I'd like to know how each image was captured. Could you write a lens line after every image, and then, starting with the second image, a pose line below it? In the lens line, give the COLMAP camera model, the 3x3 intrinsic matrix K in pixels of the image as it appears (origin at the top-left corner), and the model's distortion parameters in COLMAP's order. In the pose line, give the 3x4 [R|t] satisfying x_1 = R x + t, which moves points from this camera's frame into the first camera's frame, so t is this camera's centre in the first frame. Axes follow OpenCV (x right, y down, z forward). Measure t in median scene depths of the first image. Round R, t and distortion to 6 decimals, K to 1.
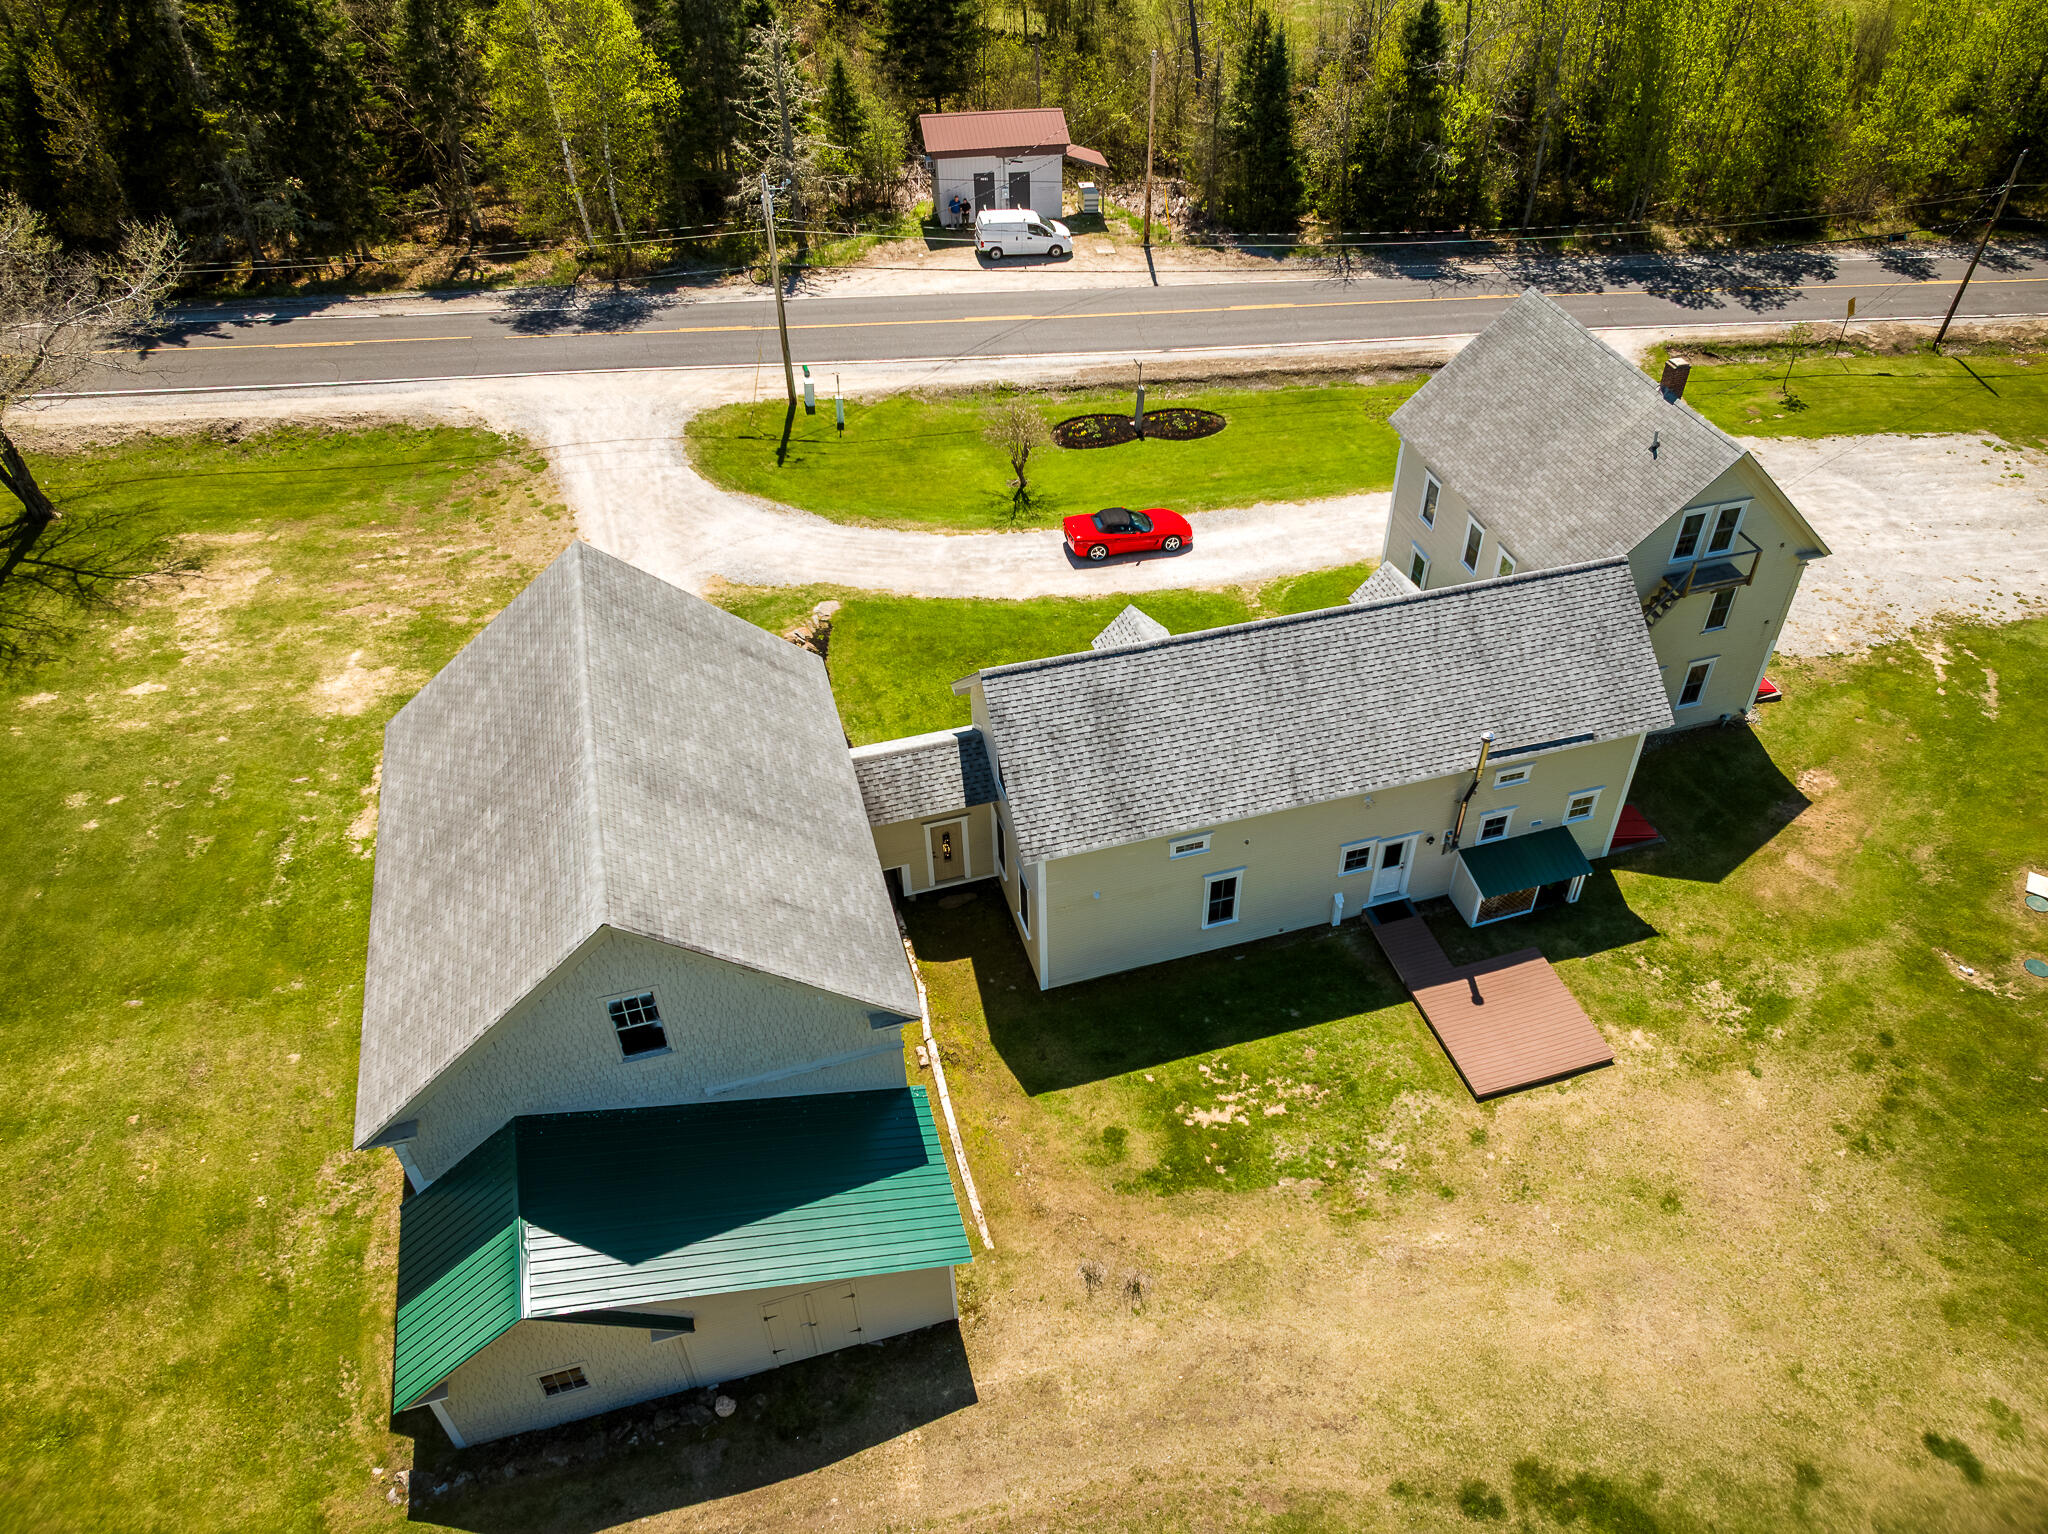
lens RADIAL K [[1484.8, 0, 1137.6], [0, 1484.8, 790.6], [0, 0, 1]] dist [-0.012346, -0.004452]
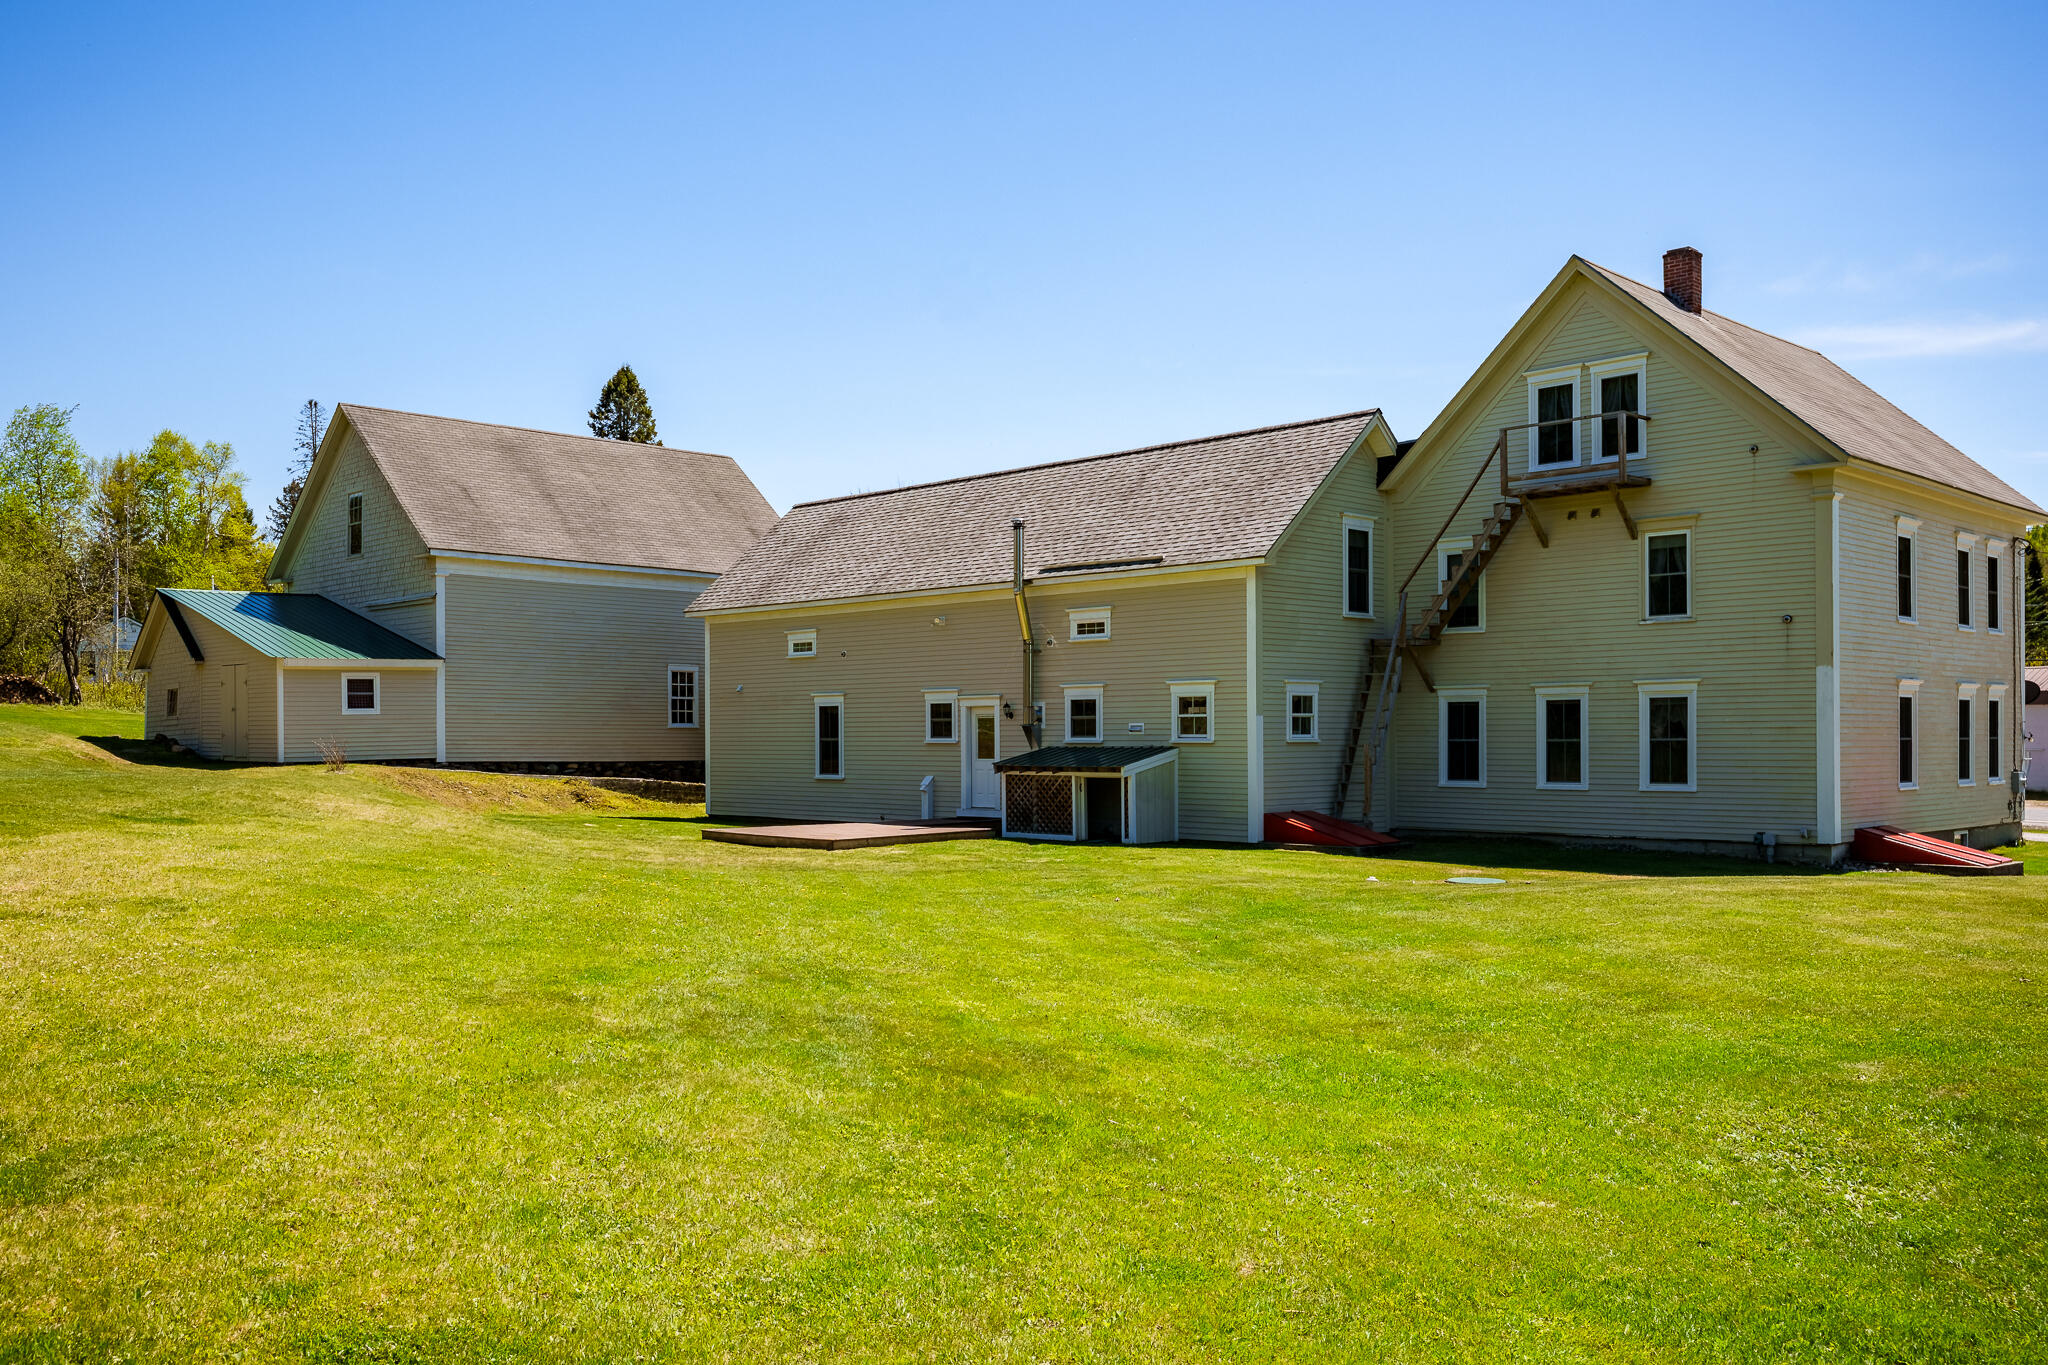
lens RADIAL K [[1643.7, 0, 1028.5], [0, 1643.7, 725.9], [0, 0, 1]] dist [0.001718, 0.004161]
pose [[0.446027, -0.030158, -0.894511, 0.600566], [-0.578132, 0.753244, -0.313668, 0.186665], [0.683245, 0.657050, 0.318532, 0.469881]]
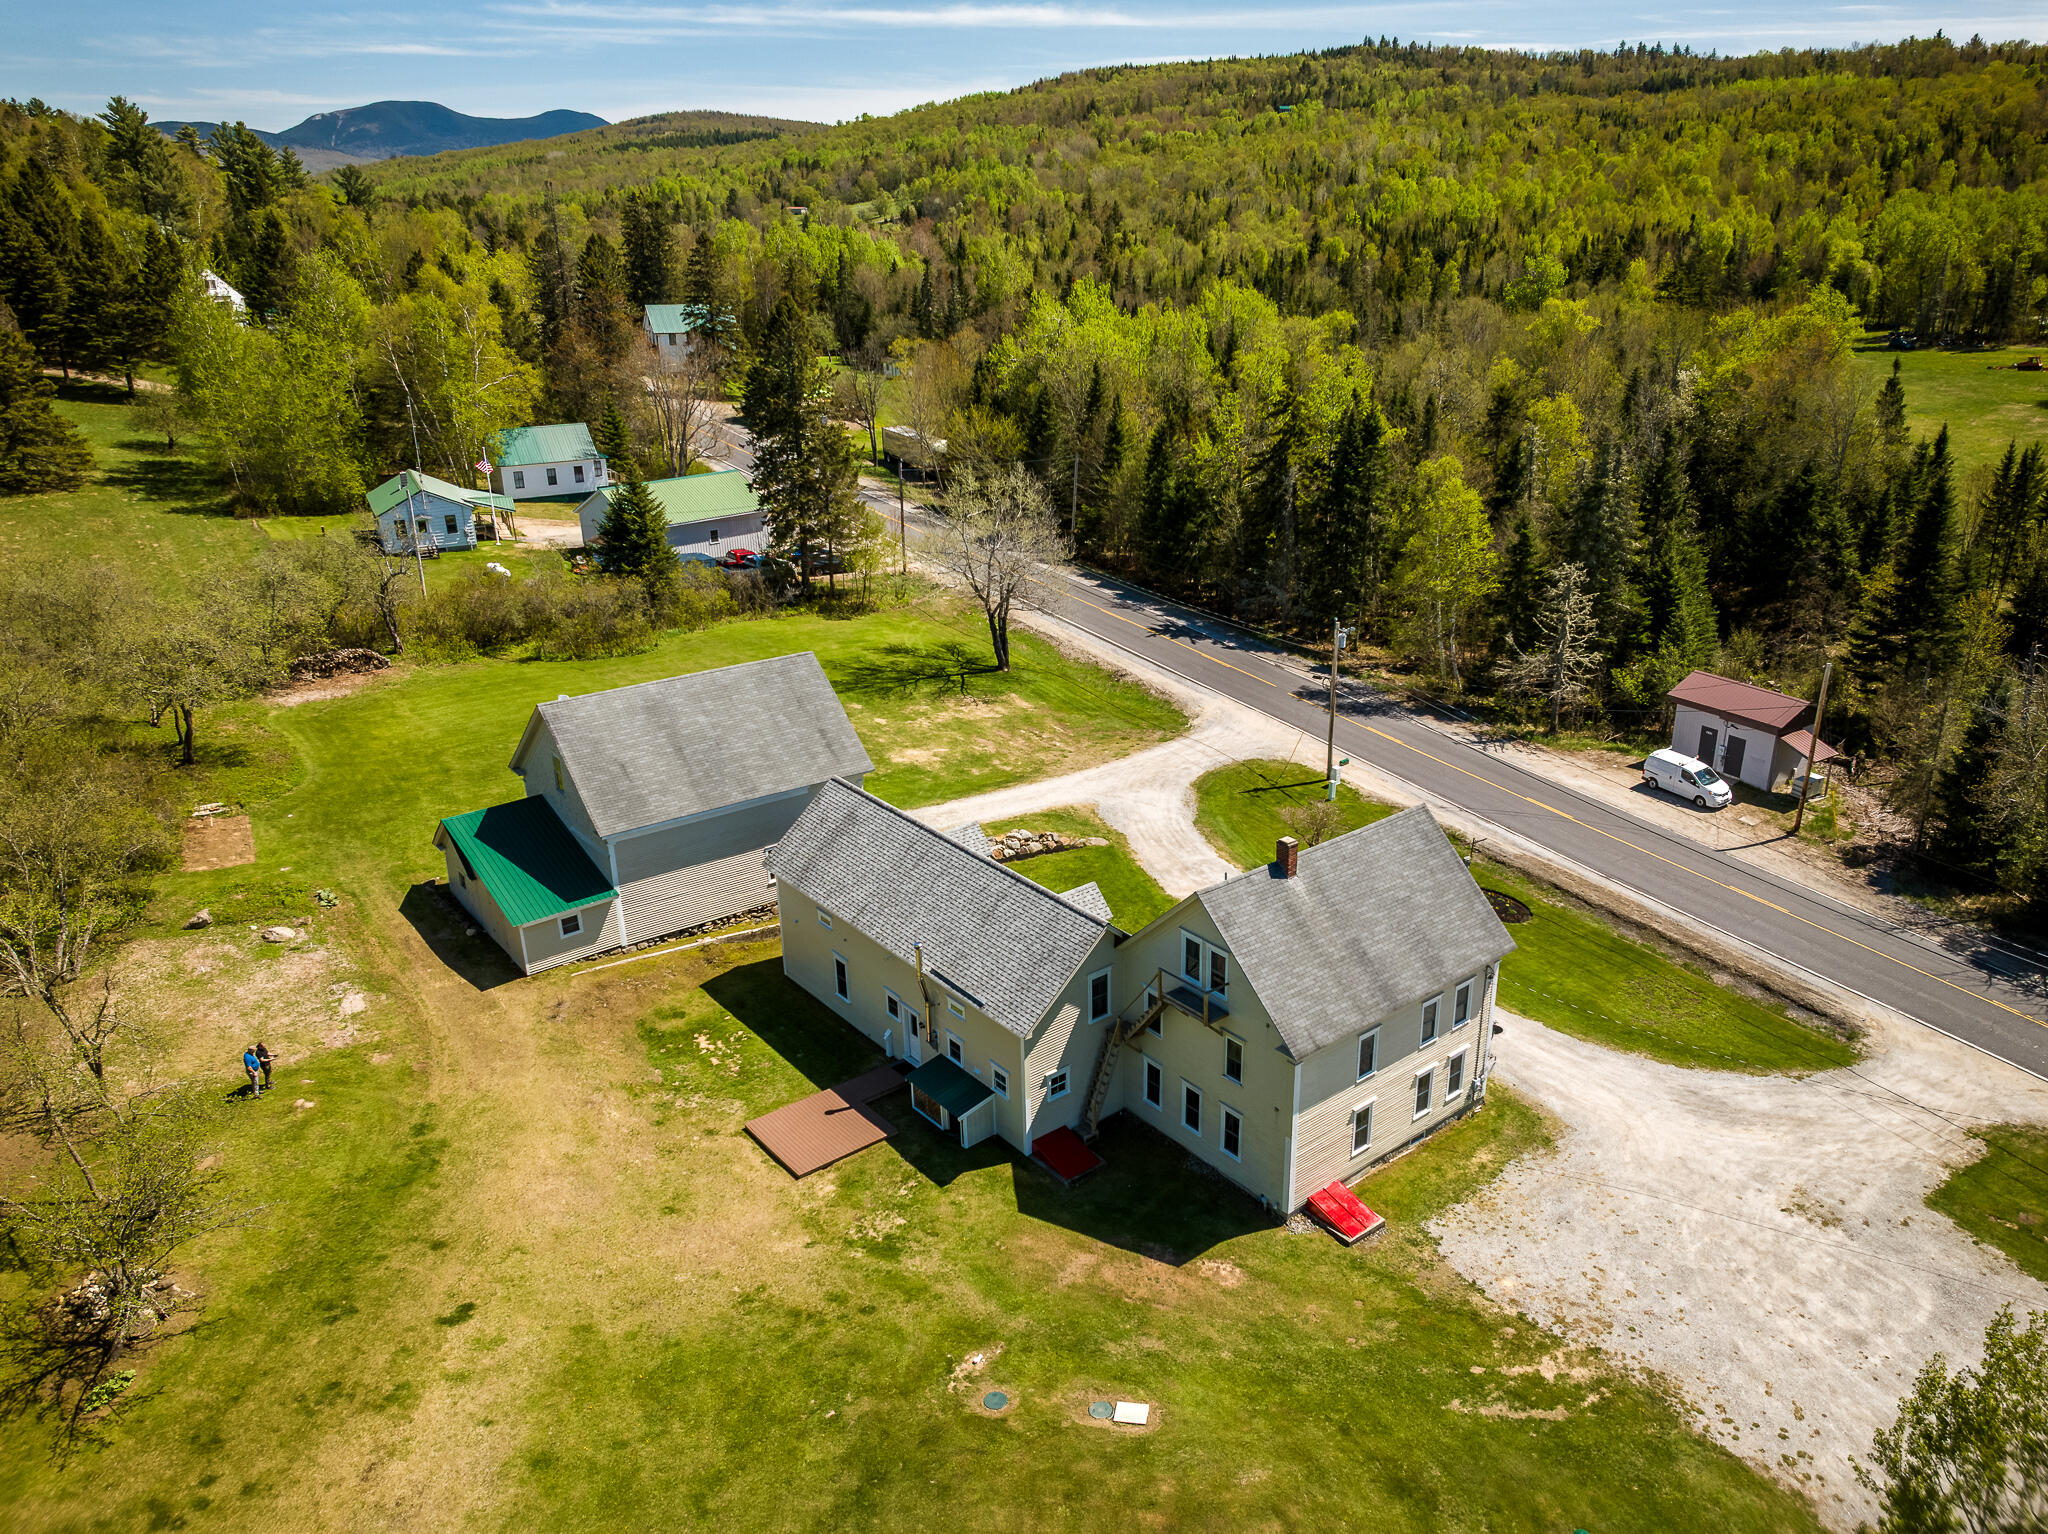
lens RADIAL K [[1484.8, 0, 1137.6], [0, 1484.8, 790.6], [0, 0, 1]] dist [-0.012346, -0.004452]
pose [[0.374853, 0.318653, -0.870601, 0.879416], [-0.606405, 0.794600, 0.029736, -0.189245], [0.701254, 0.516790, 0.491091, 0.224310]]
